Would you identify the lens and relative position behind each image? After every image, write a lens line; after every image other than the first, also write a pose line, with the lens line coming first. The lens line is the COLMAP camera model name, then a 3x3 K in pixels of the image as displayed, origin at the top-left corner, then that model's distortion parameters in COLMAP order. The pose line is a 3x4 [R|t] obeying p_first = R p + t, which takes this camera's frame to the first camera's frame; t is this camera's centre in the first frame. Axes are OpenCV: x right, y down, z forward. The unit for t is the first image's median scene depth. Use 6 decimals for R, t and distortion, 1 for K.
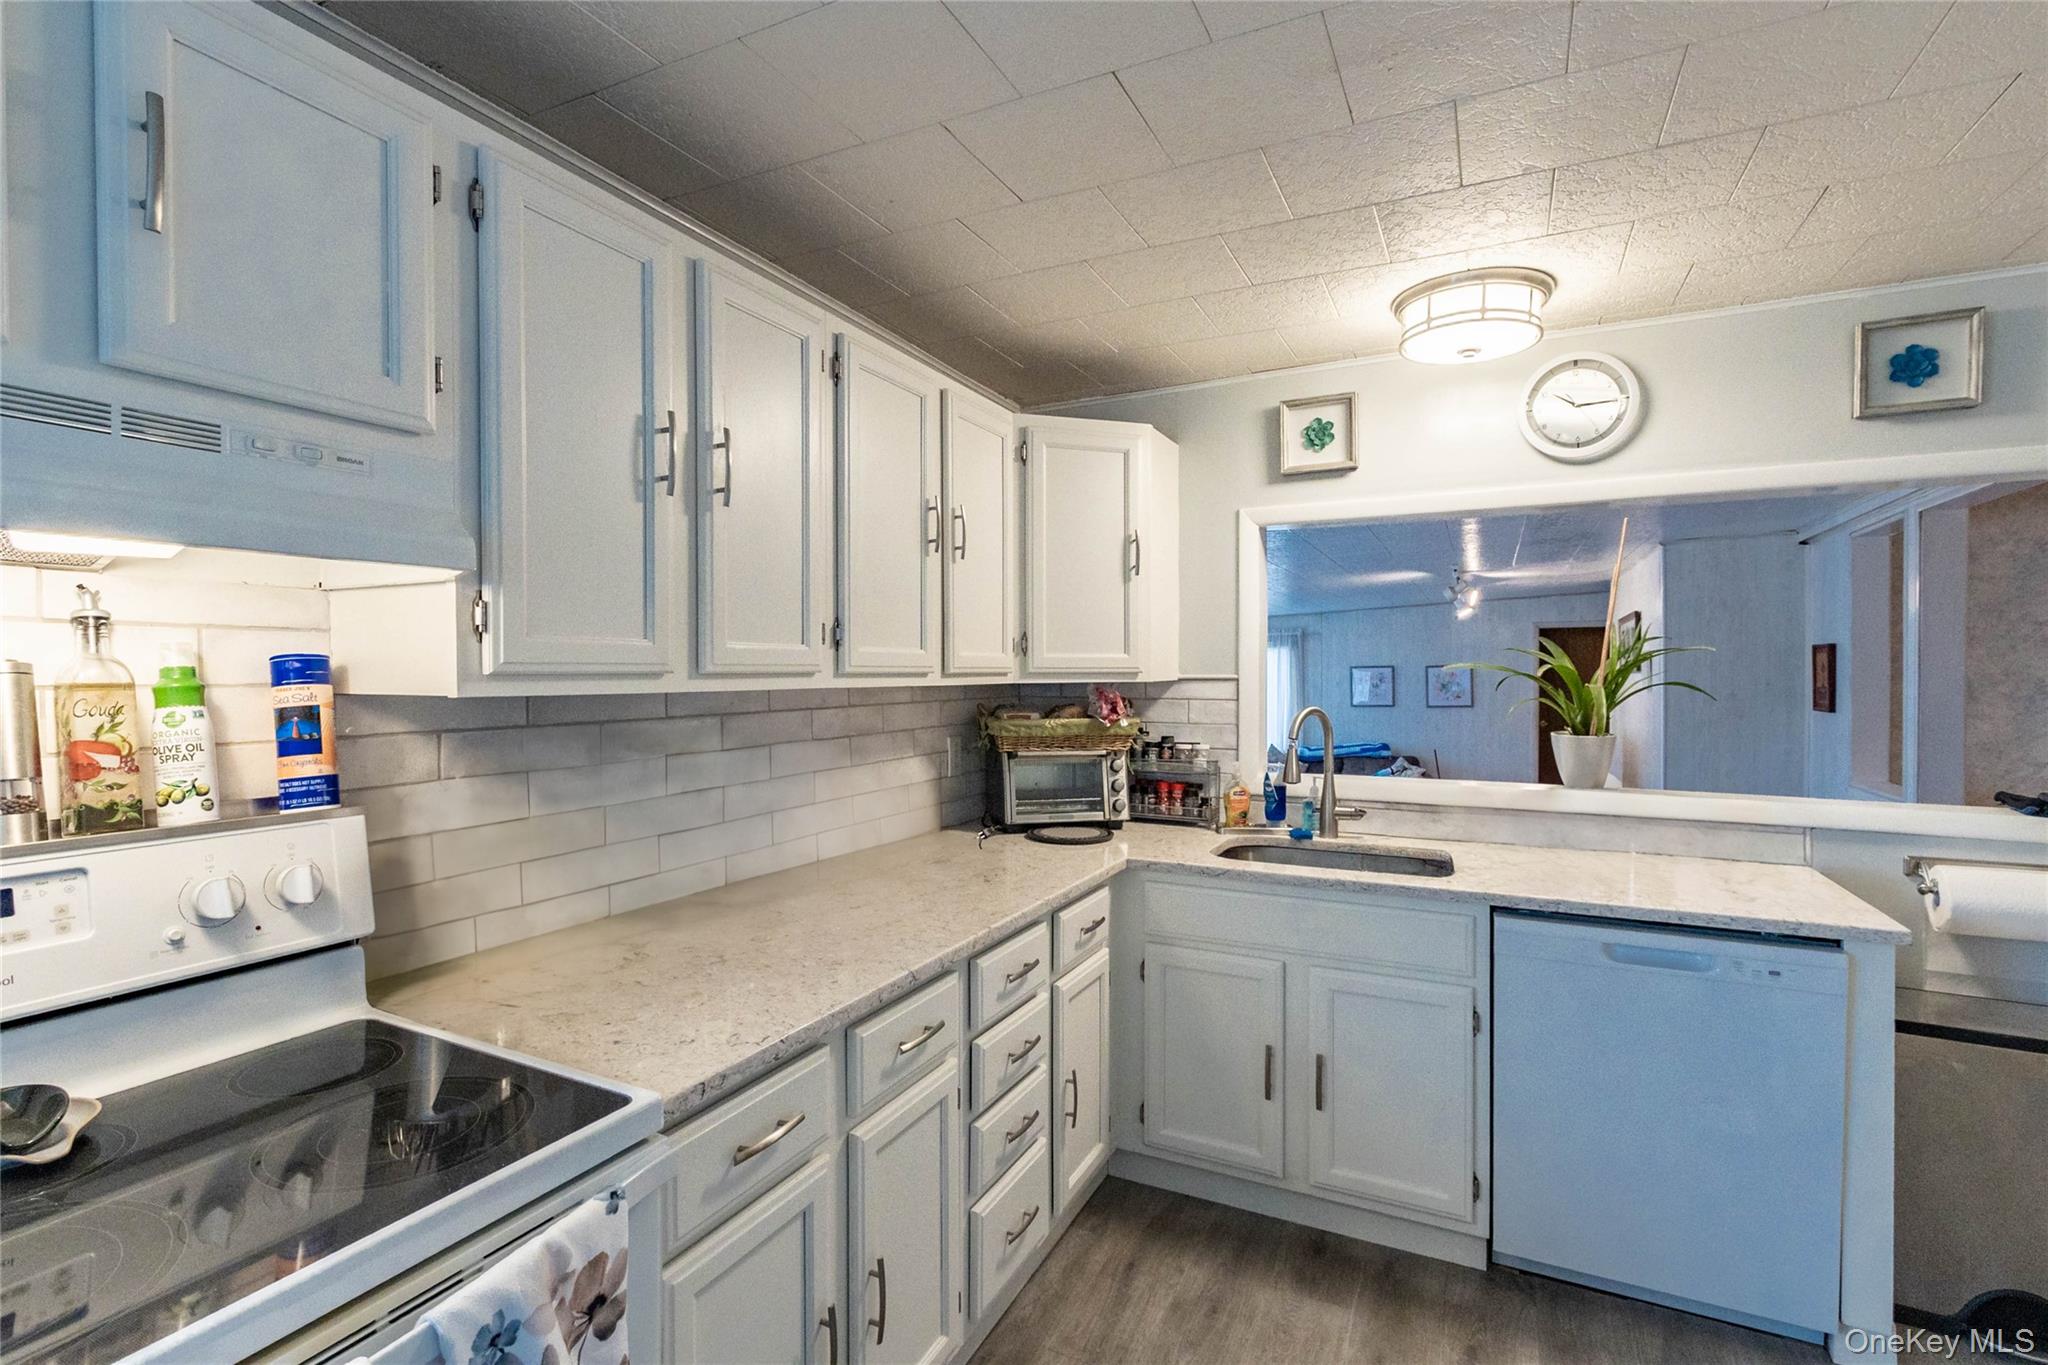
lens RADIAL K [[929.0, 0, 1010.8], [0, 929.0, 682.1], [0, 0, 1]] dist [0.003368, 0.000283]
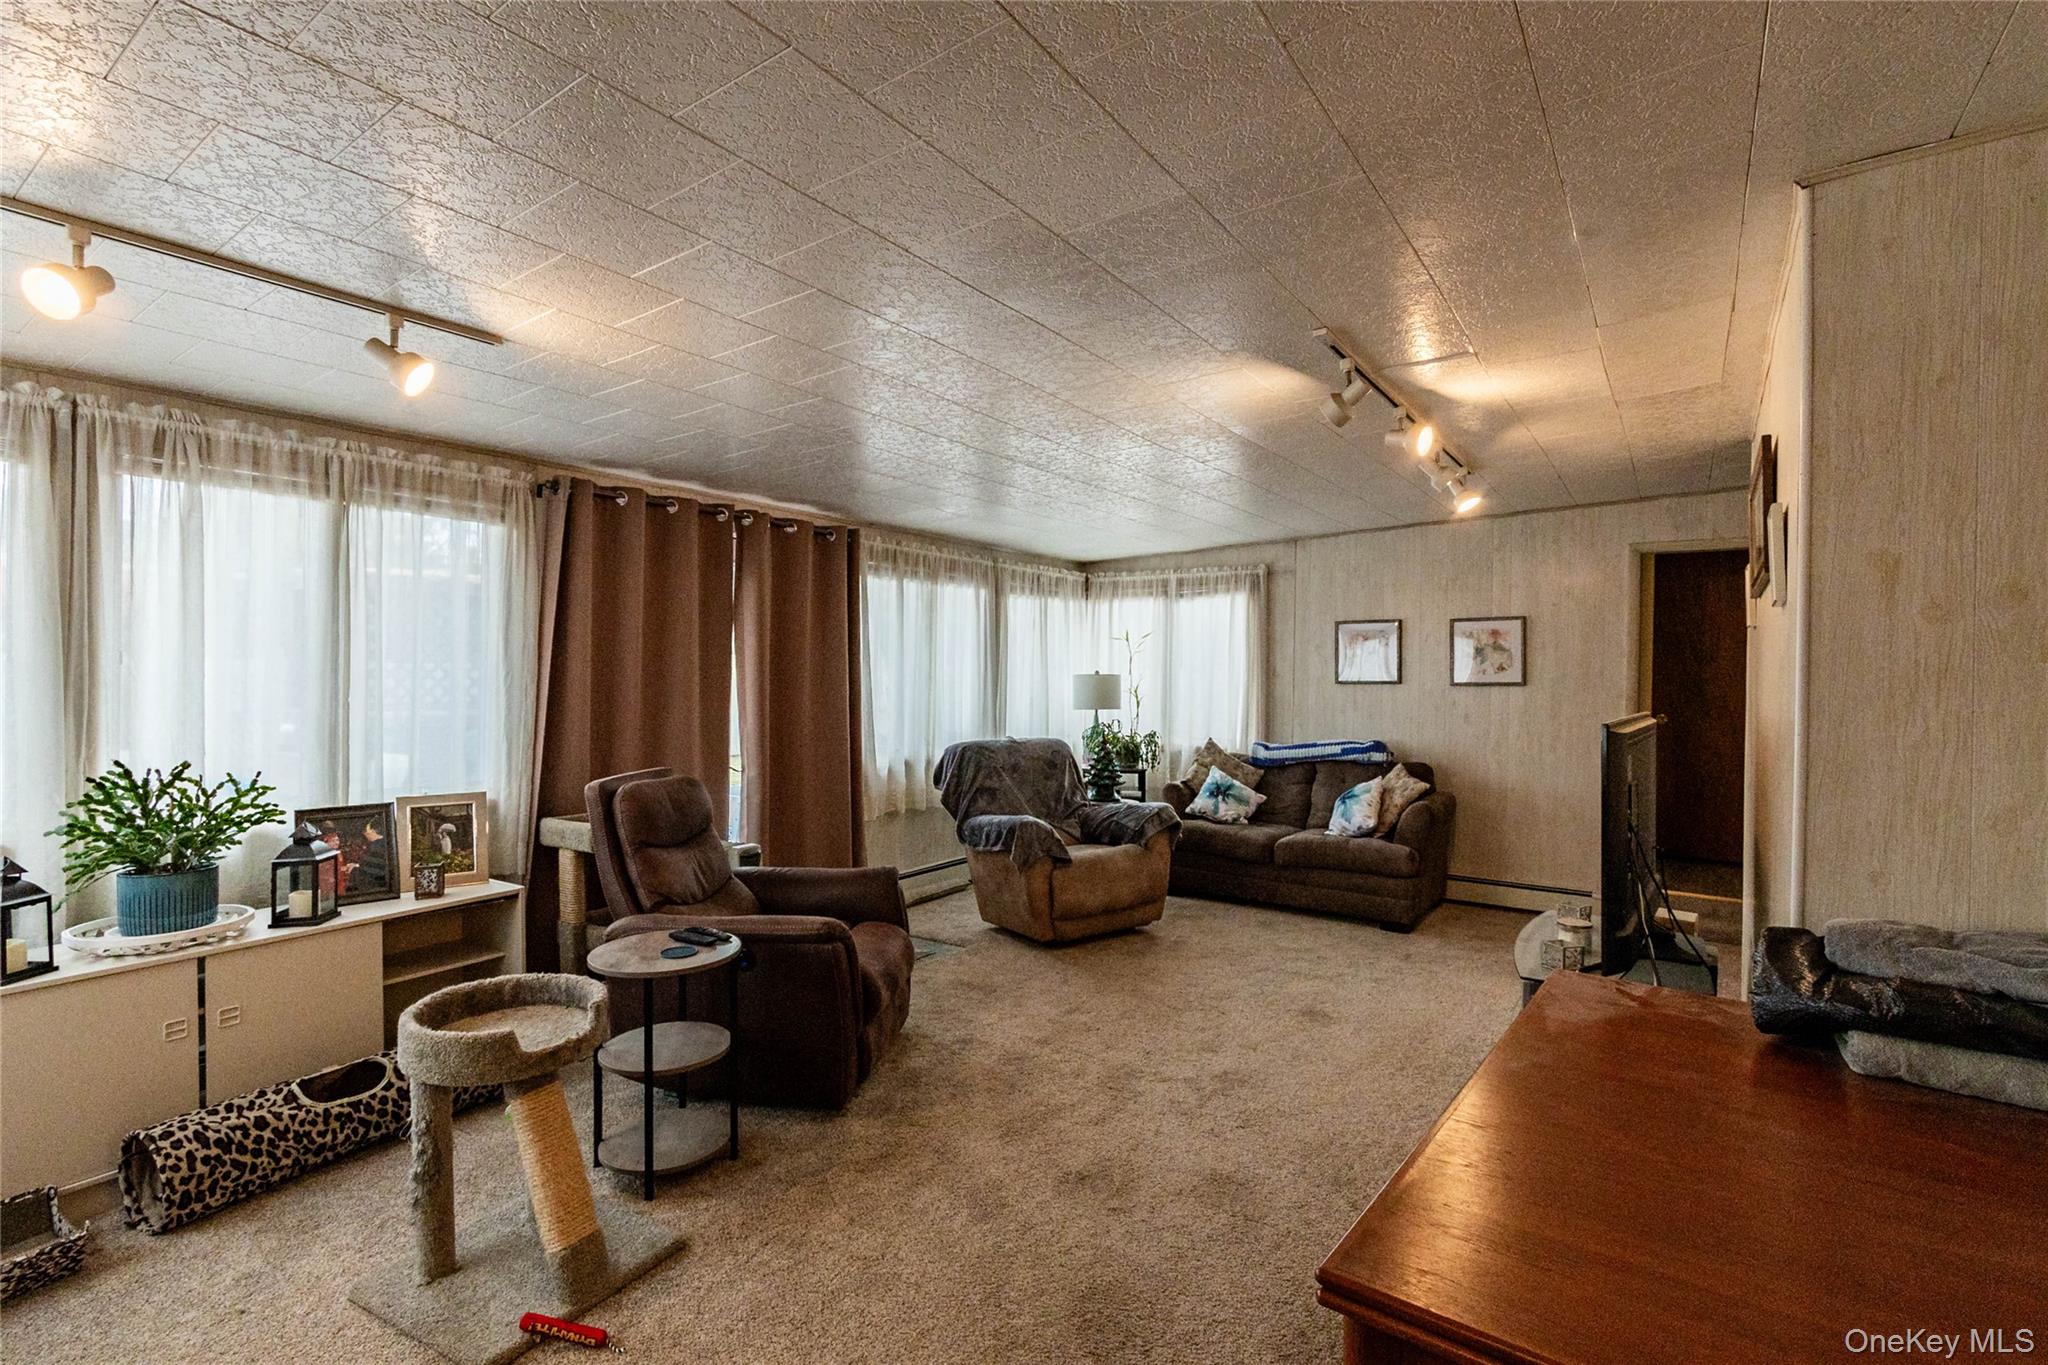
lens RADIAL K [[949.4, 0, 1017.7], [0, 949.4, 674.3], [0, 0, 1]] dist [-0.011523, -0.000342]
pose [[0.989489, 0.017119, -0.143594, 0.403941], [-0.017340, 0.999850, -0.000294, 0.040056], [0.143567, 0.002781, 0.989637, 0.529555]]
